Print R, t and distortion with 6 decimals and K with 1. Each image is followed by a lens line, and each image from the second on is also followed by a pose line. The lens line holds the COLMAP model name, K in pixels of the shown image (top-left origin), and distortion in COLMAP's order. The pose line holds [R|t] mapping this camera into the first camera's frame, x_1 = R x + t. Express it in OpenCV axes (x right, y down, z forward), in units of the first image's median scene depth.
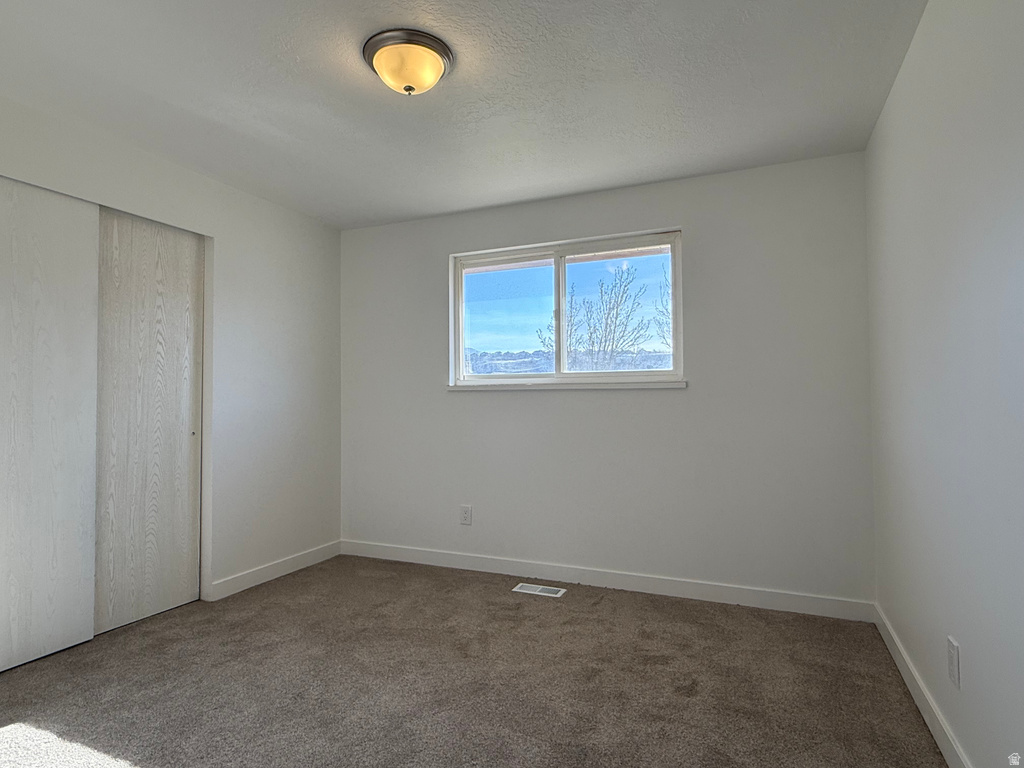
lens RADIAL K [[569.8, 0, 509.9], [0, 569.8, 385.3], [0, 0, 1]] dist [0.000296, -0.000670]
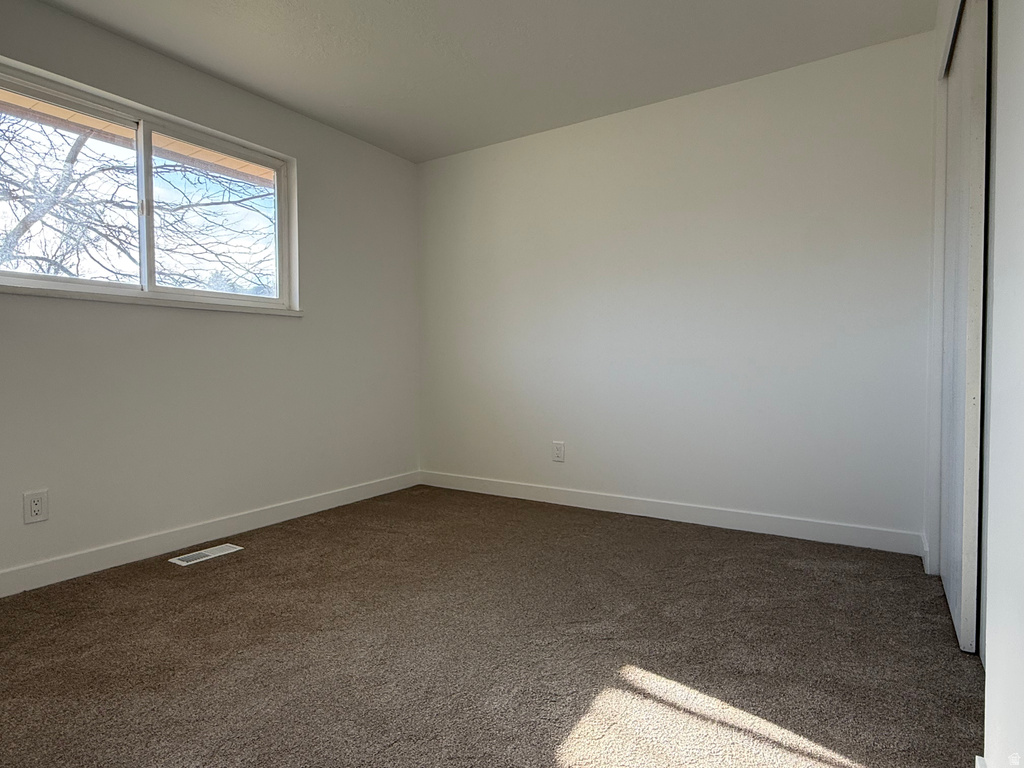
lens RADIAL K [[570.7, 0, 507.1], [0, 570.7, 382.9], [0, 0, 1]] dist [-0.000449, -0.000194]
pose [[0.162922, -0.031243, 0.986144, -0.844927], [-0.017878, 0.999241, 0.034611, 0.103039], [-0.986477, -0.023269, 0.162240, 0.575746]]
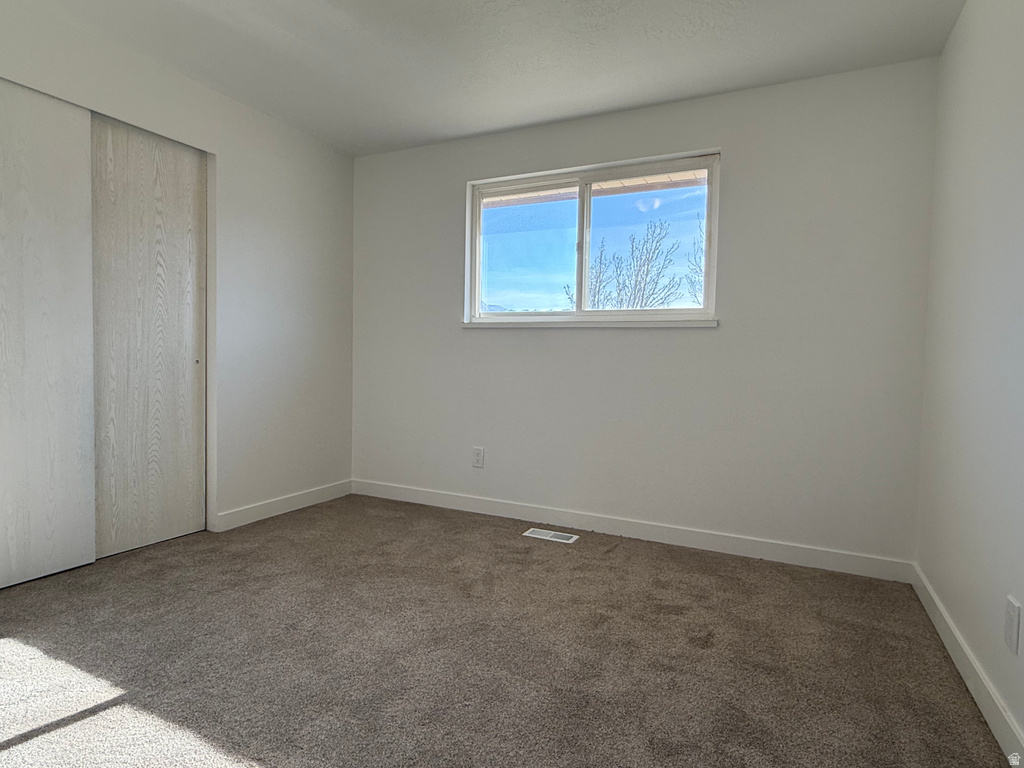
lens RADIAL K [[570.7, 0, 507.1], [0, 570.7, 382.9], [0, 0, 1]] dist [-0.000449, -0.000194]
pose [[0.998396, 0.029355, -0.048418, 0.022079], [-0.025876, 0.997143, 0.070968, 0.047176], [0.050363, -0.069601, 0.996303, 0.072088]]
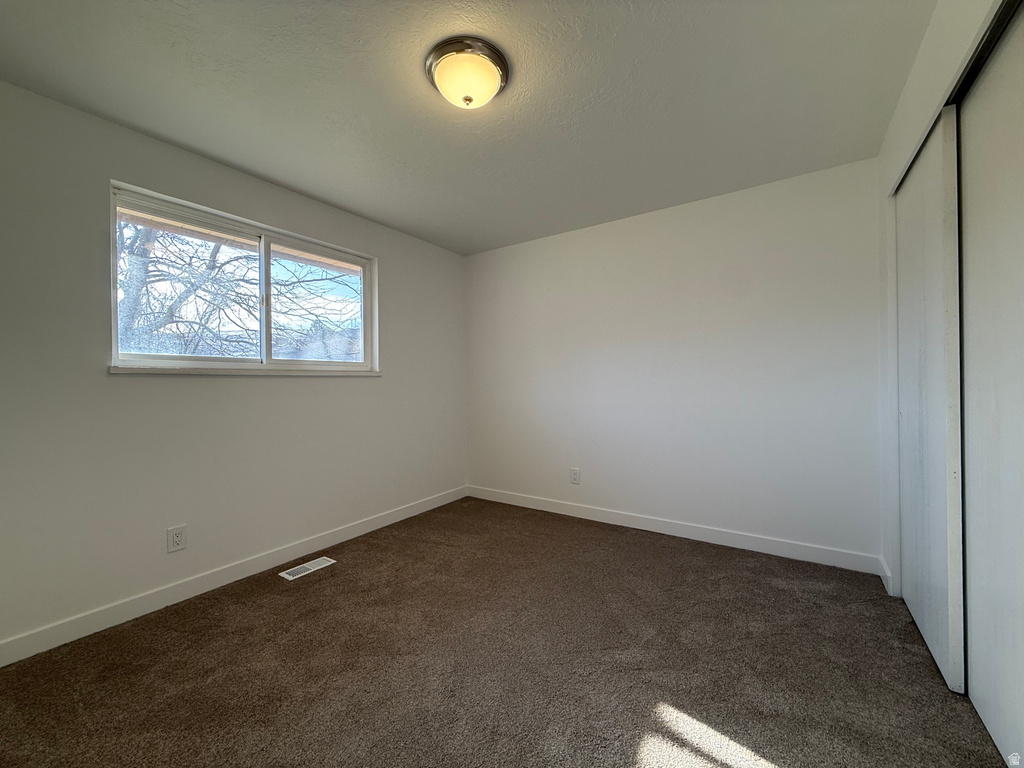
lens RADIAL K [[407.5, 0, 508.5], [0, 407.5, 382.5], [0, 0, 1]] dist [-0.000002, -0.000151]
pose [[0.190916, -0.000084, 0.981606, -0.767314], [-0.011675, 0.999929, 0.002356, 0.020253], [-0.981537, -0.011910, 0.190901, 0.638013]]
